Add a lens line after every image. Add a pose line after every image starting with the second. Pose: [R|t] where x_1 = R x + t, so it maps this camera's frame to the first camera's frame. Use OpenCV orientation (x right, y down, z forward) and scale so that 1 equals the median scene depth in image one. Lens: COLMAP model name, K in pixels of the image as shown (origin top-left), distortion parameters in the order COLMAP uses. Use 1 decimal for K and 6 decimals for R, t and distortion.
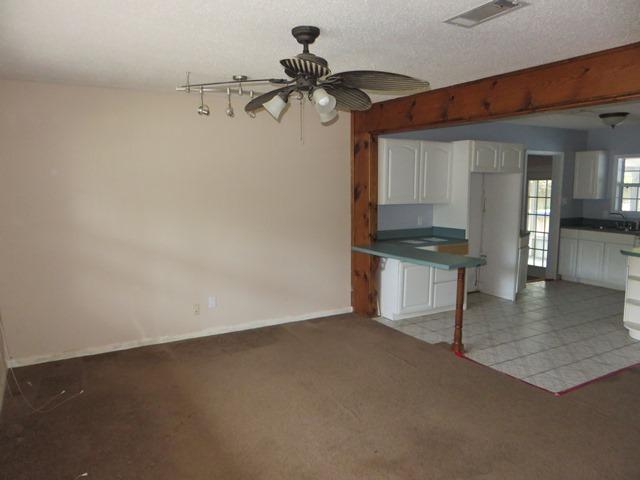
lens RADIAL K [[477.7, 0, 322.6], [0, 477.7, 242.6], [0, 0, 1]] dist [-0.004256, -0.003489]
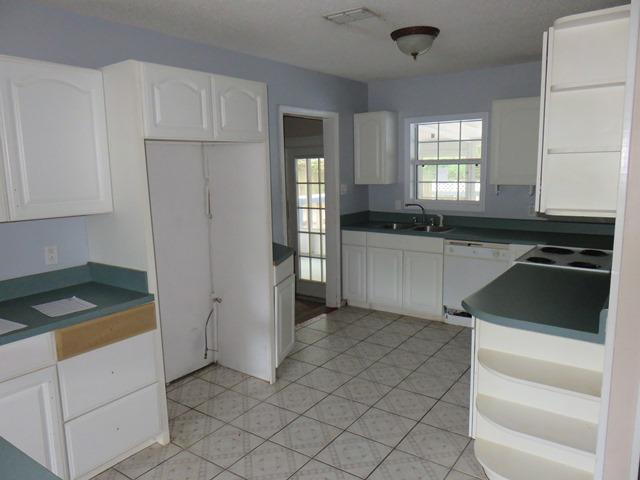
lens RADIAL K [[477.7, 0, 318.3], [0, 477.7, 235.4], [0, 0, 1]] dist [-0.004256, -0.003489]
pose [[0.911953, -0.079703, 0.402479, 0.270158], [0.071652, 0.996814, 0.035047, -0.064229], [-0.403990, -0.003122, 0.914758, 0.543146]]
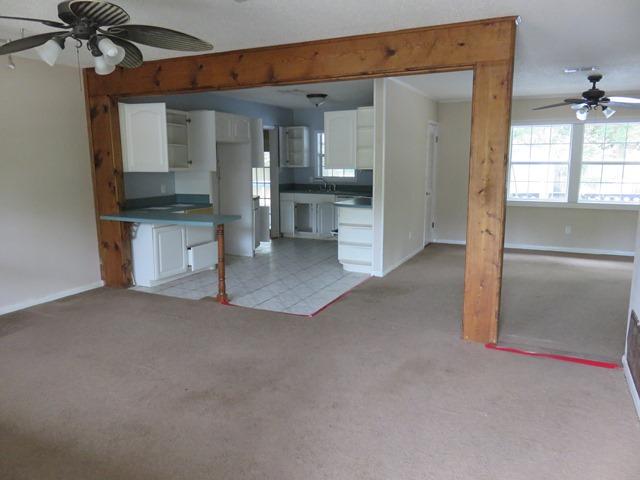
lens RADIAL K [[477.7, 0, 318.5], [0, 477.7, 235.9], [0, 0, 1]] dist [-0.004256, -0.003489]
pose [[0.829183, -0.089896, 0.551701, -0.098468], [0.074608, 0.995951, 0.050152, 0.030168], [-0.553976, -0.000424, 0.832533, -0.028656]]
